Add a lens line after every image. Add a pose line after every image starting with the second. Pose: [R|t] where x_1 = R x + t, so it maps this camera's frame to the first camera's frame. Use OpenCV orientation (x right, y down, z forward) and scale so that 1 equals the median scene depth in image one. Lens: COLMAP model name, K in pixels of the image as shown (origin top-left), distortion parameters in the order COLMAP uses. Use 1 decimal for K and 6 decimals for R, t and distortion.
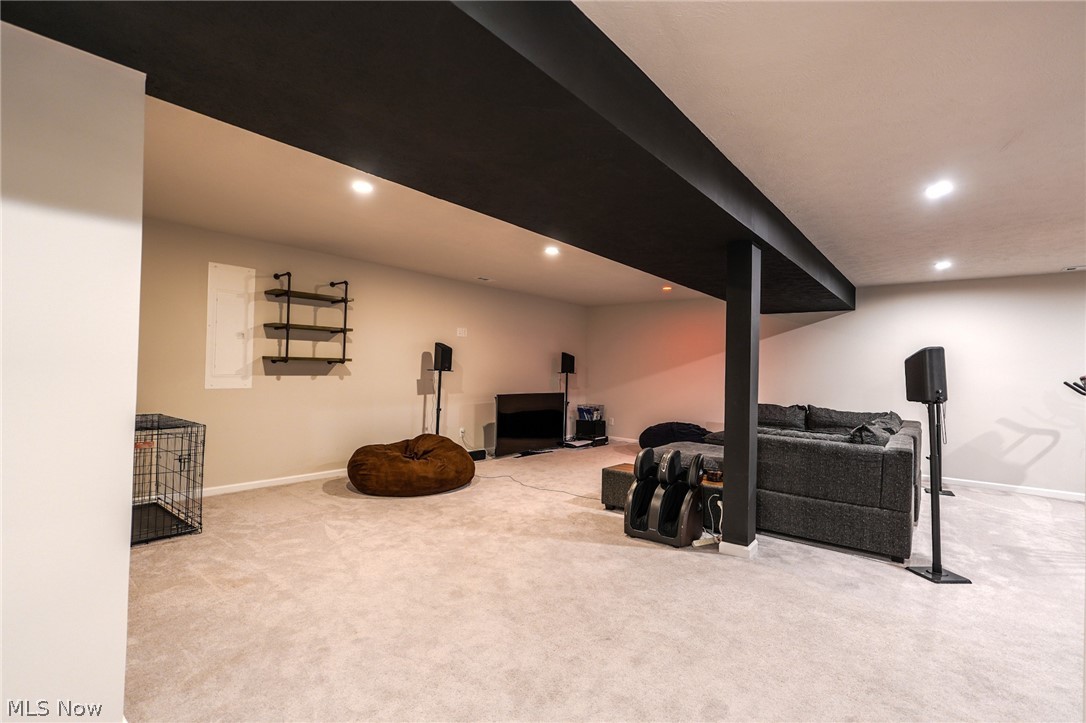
lens RADIAL K [[499.7, 0, 543.0], [0, 499.7, 361.5], [0, 0, 1]] dist [0.003318, -0.000041]
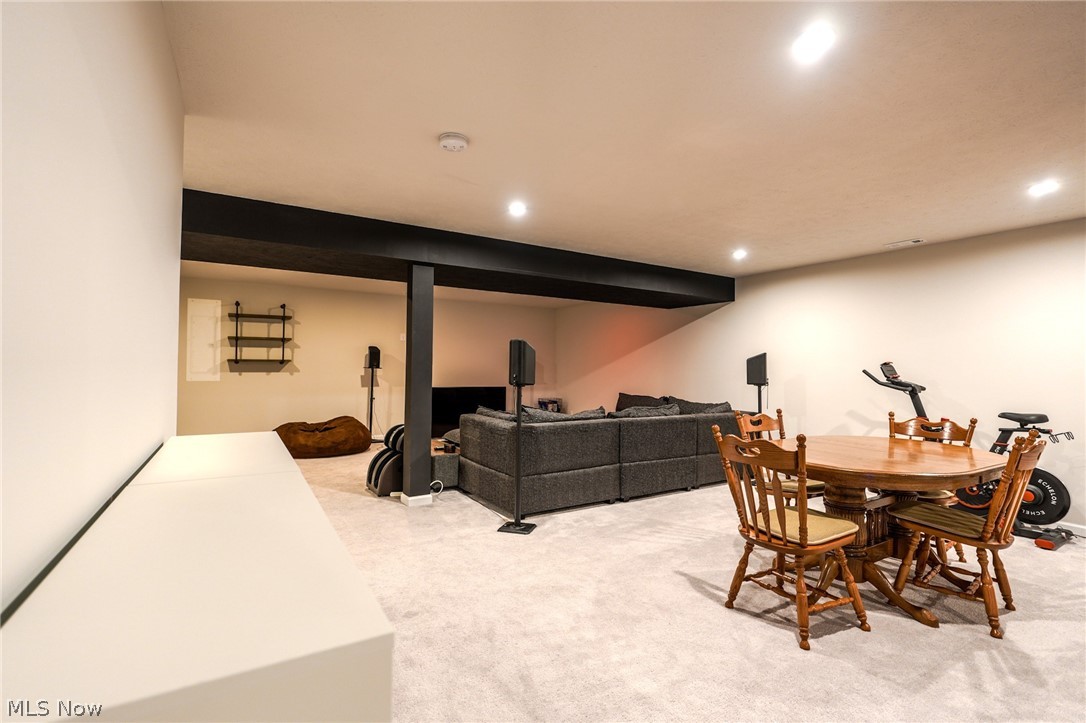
lens RADIAL K [[499.7, 0, 543.0], [0, 499.7, 361.5], [0, 0, 1]] dist [0.003318, -0.000041]
pose [[0.942412, -0.018146, -0.333962, 0.806916], [0.017546, 0.999834, -0.004814, 0.019623], [0.333994, -0.001323, 0.942574, -0.075812]]
